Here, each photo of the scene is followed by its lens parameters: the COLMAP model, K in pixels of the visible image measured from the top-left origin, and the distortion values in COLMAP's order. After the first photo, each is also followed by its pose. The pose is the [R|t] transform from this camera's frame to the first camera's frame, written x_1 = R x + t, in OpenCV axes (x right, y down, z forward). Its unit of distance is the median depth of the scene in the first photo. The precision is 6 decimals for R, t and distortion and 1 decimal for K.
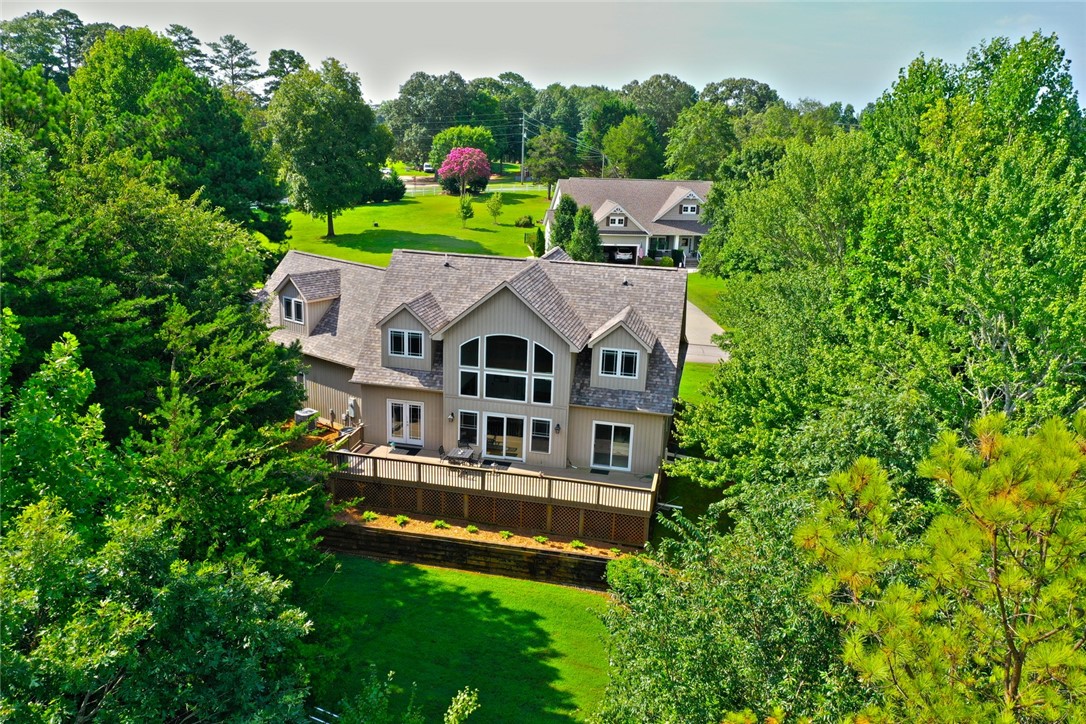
lens RADIAL K [[859.9, 0, 543.0], [0, 859.9, 362.0], [0, 0, 1]] dist [0.015229, 0.002108]
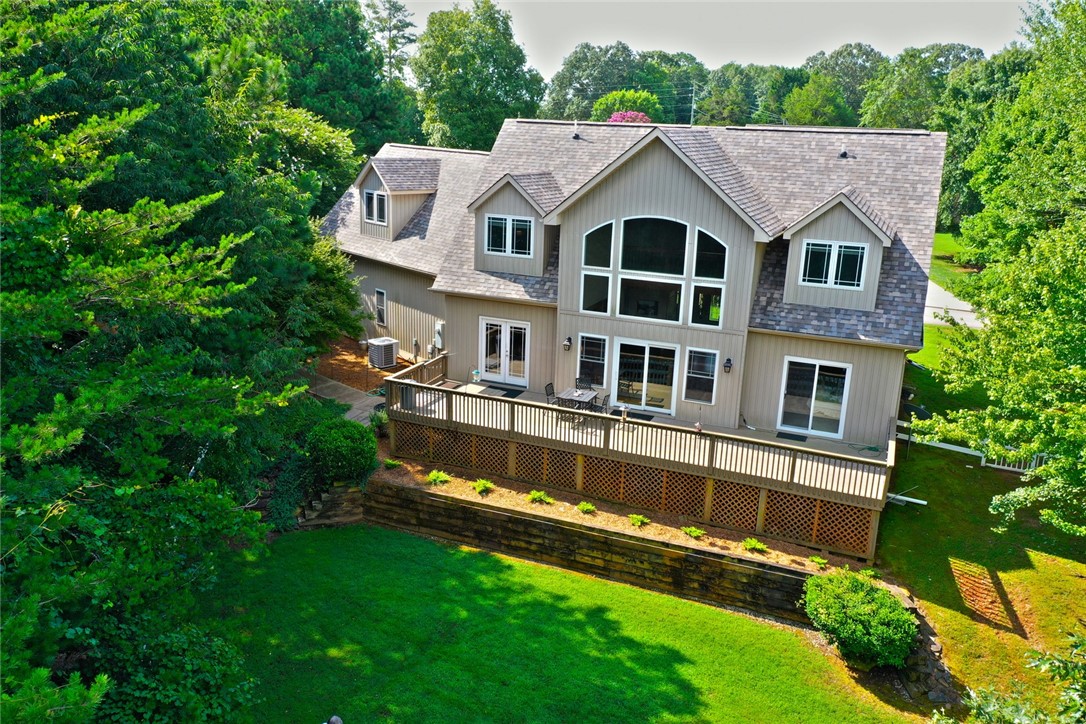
lens RADIAL K [[859.9, 0, 543.0], [0, 859.9, 362.0], [0, 0, 1]] dist [0.015229, 0.002108]
pose [[0.982286, 0.047370, -0.181300, -0.002230], [-0.048523, 0.998820, -0.001923, 0.082850], [0.180995, 0.010686, 0.983426, 0.338280]]
